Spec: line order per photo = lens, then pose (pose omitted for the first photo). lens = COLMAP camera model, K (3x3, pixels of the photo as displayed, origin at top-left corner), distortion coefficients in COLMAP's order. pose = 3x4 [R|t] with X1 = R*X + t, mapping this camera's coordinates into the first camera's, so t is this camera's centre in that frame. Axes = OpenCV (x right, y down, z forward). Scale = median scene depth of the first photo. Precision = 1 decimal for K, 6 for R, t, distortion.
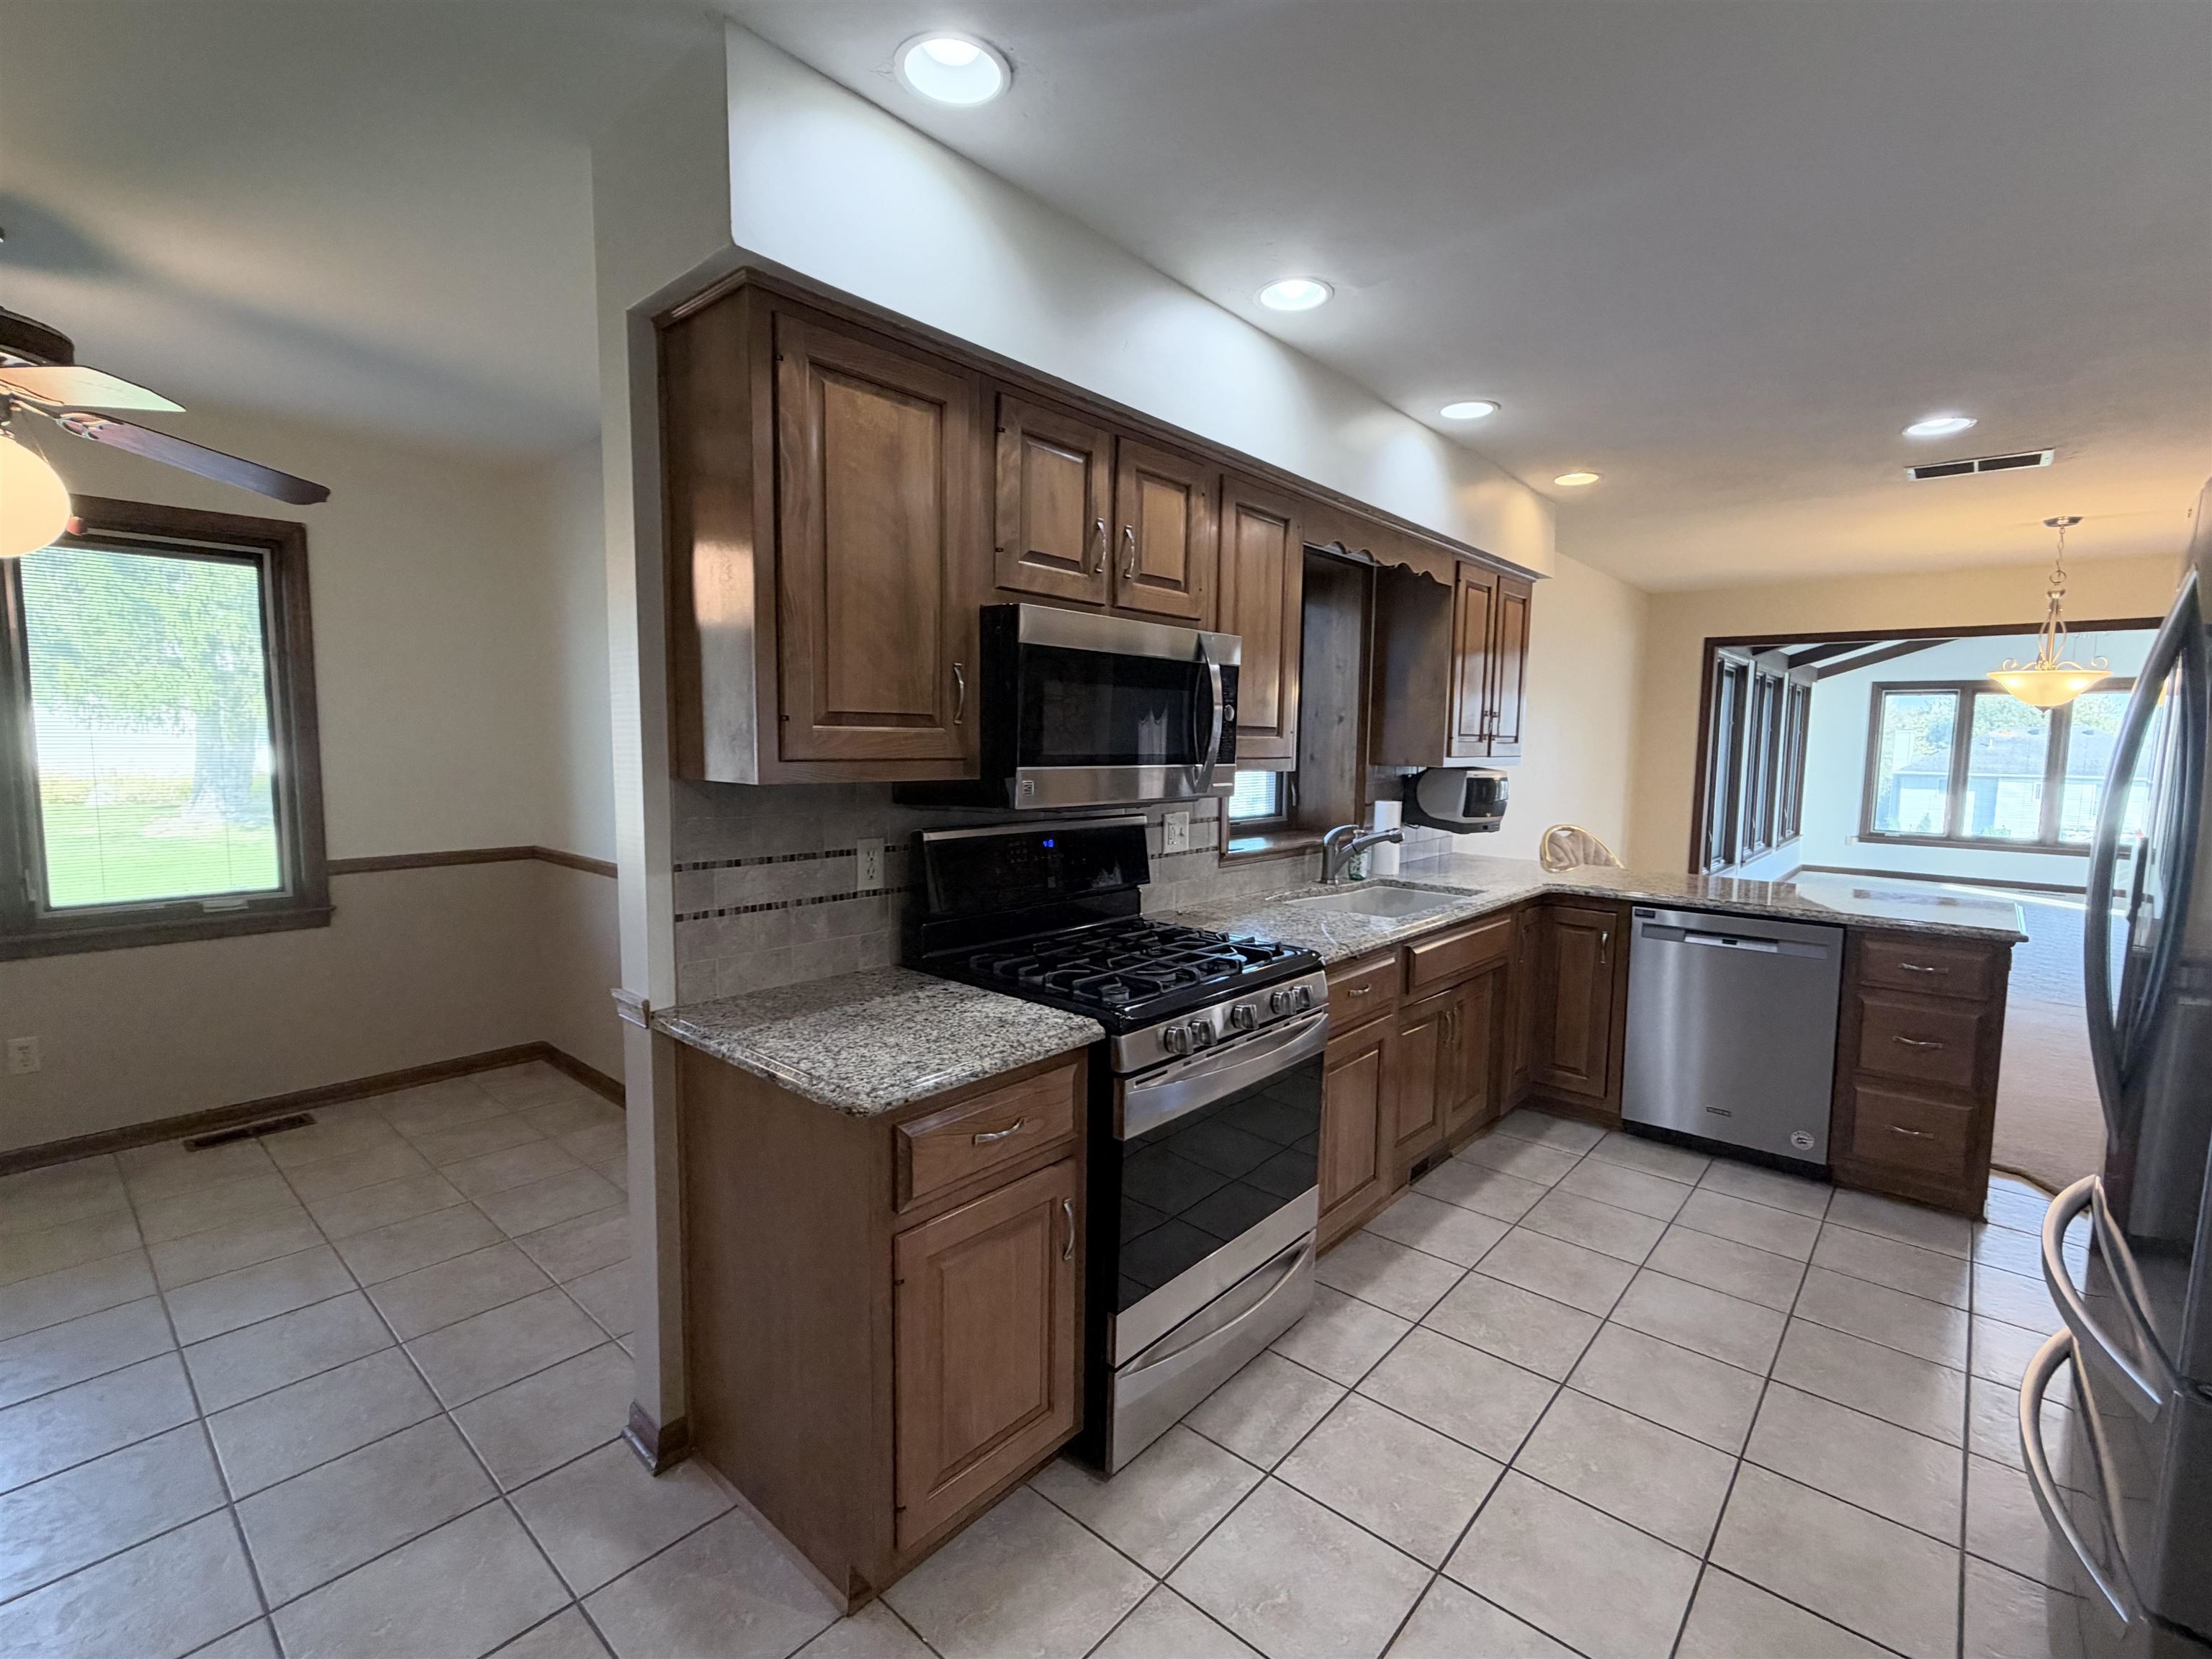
lens RADIAL K [[994.2, 0, 1106.0], [0, 994.2, 829.5], [0, 0, 1]] dist [-0.002910, -0.000289]
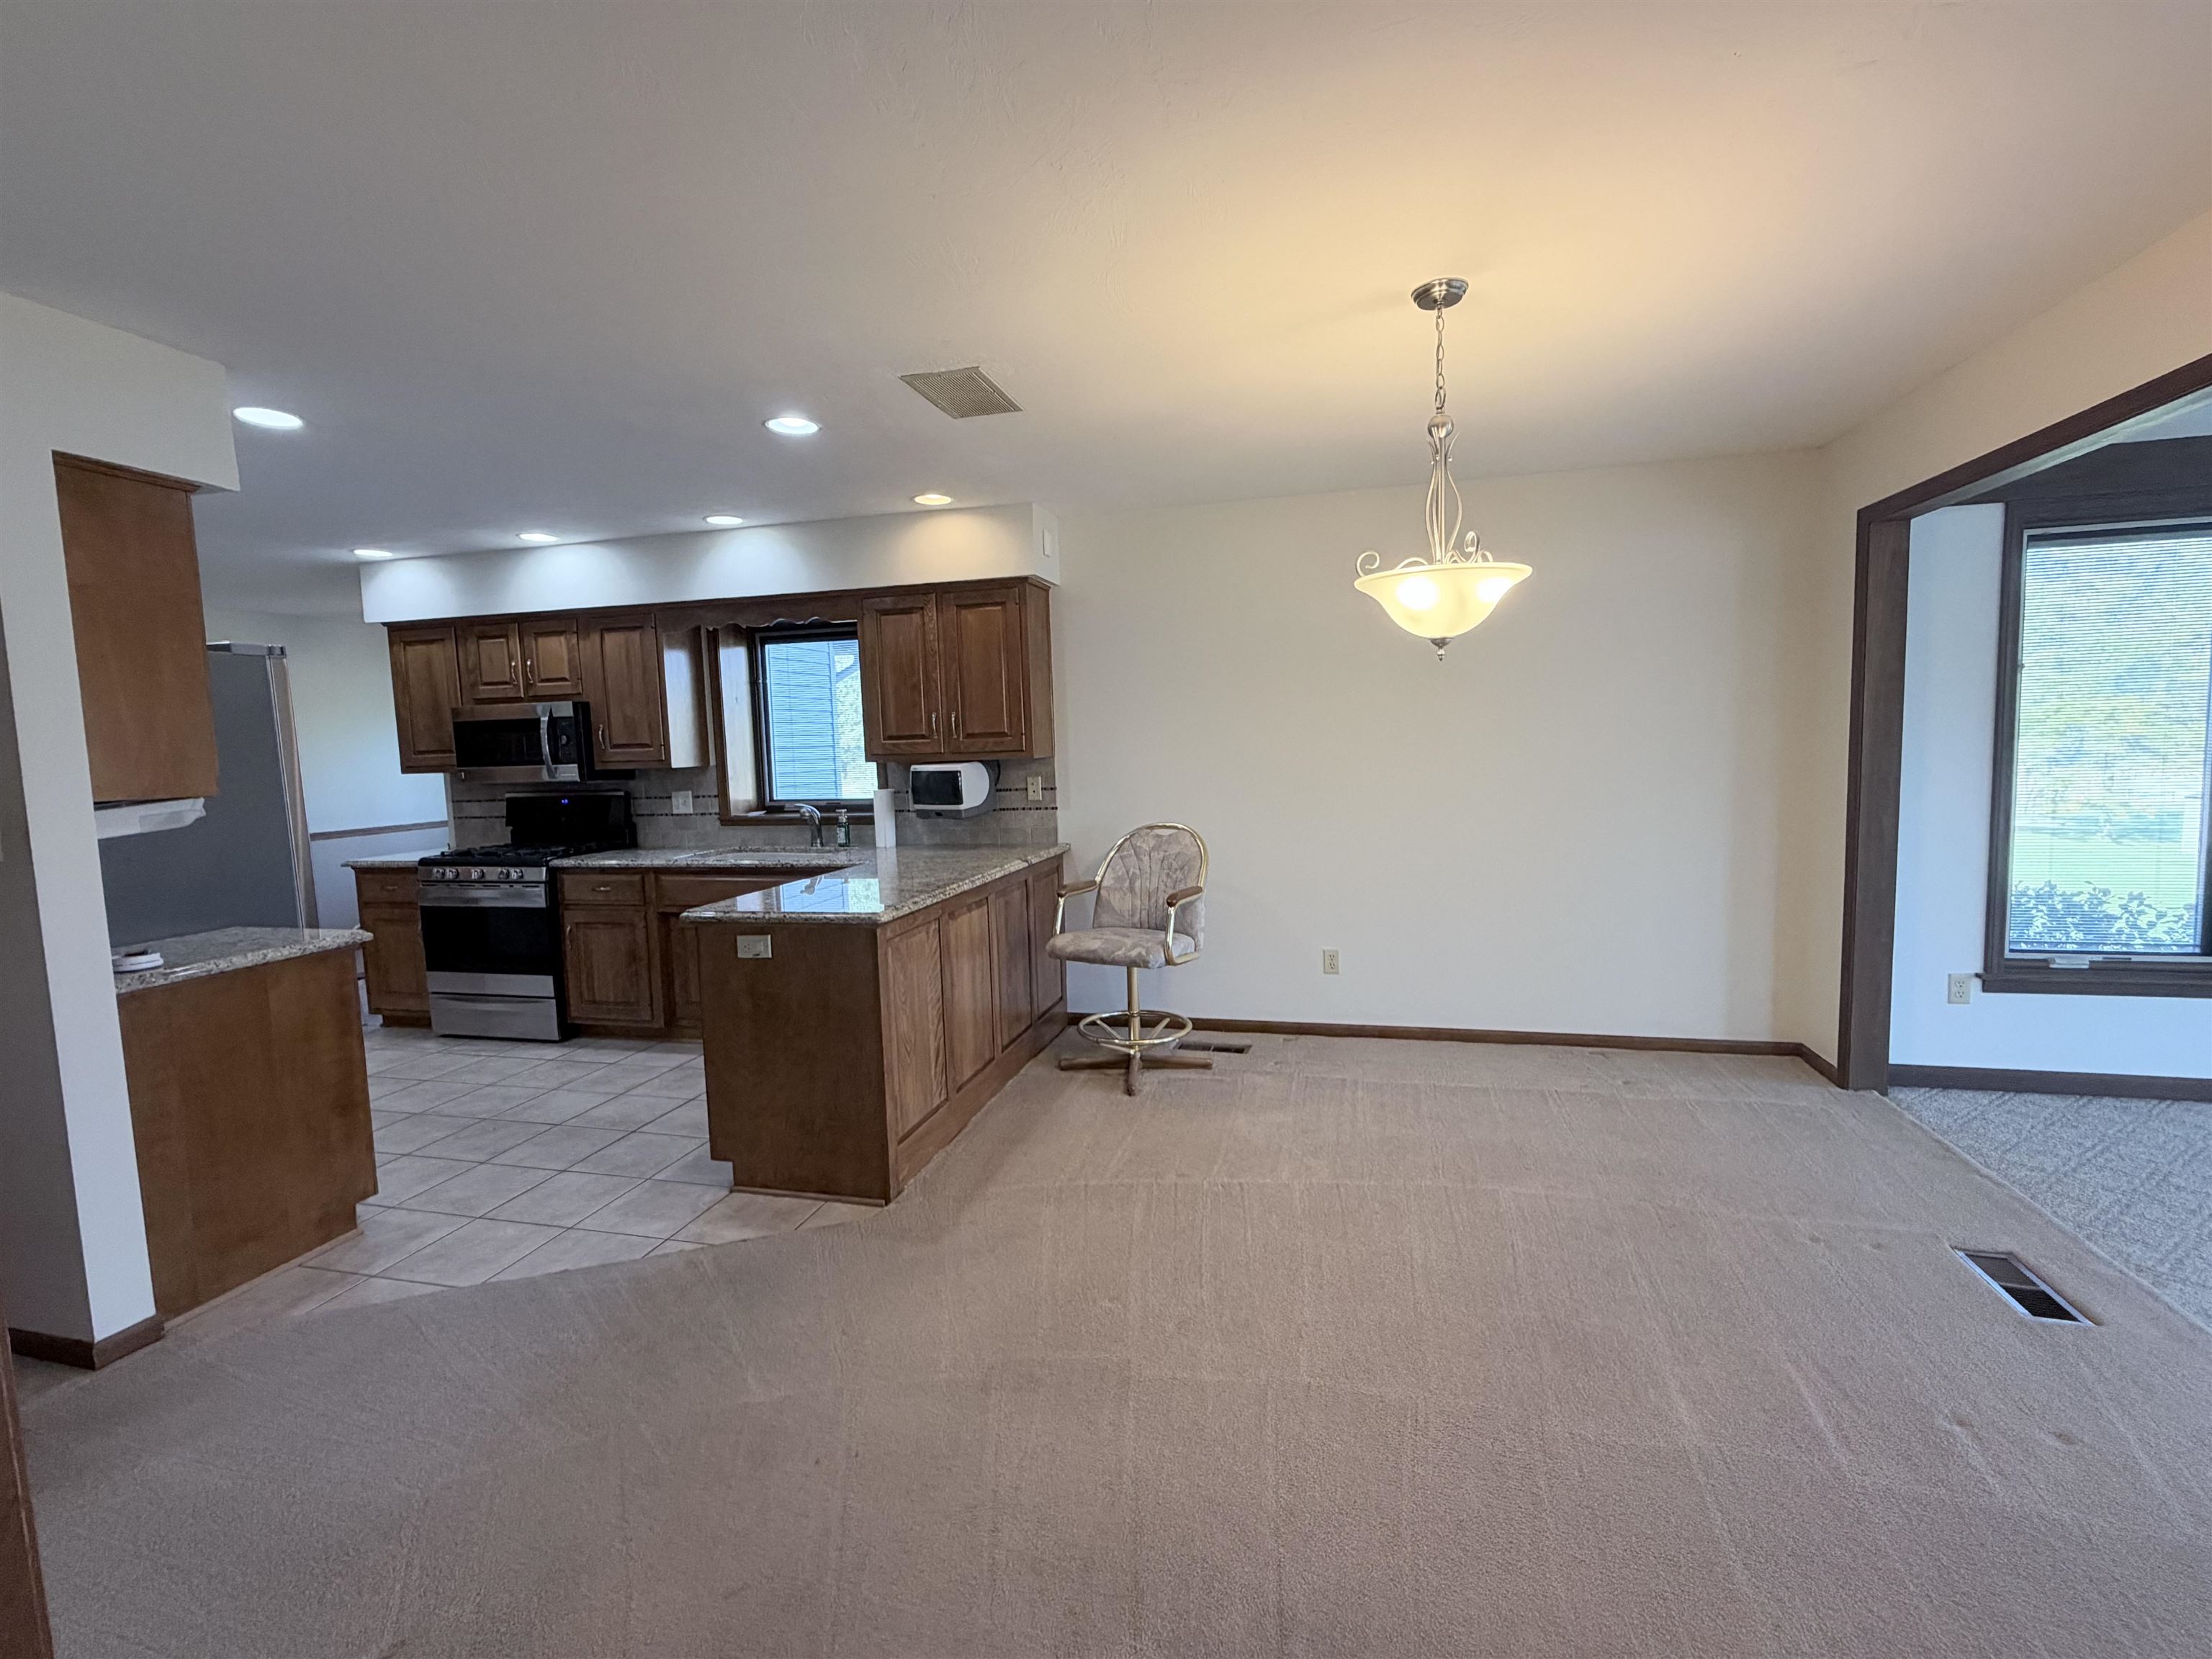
lens RADIAL K [[995.2, 0, 1106.0], [0, 995.2, 829.5], [0, 0, 1]] dist [0.002771, 0.000531]
pose [[0.452946, 0.046115, -0.890344, 1.823540], [-0.046938, 0.998510, 0.027839, -0.031025], [0.890301, 0.029181, 0.454436, 0.788741]]
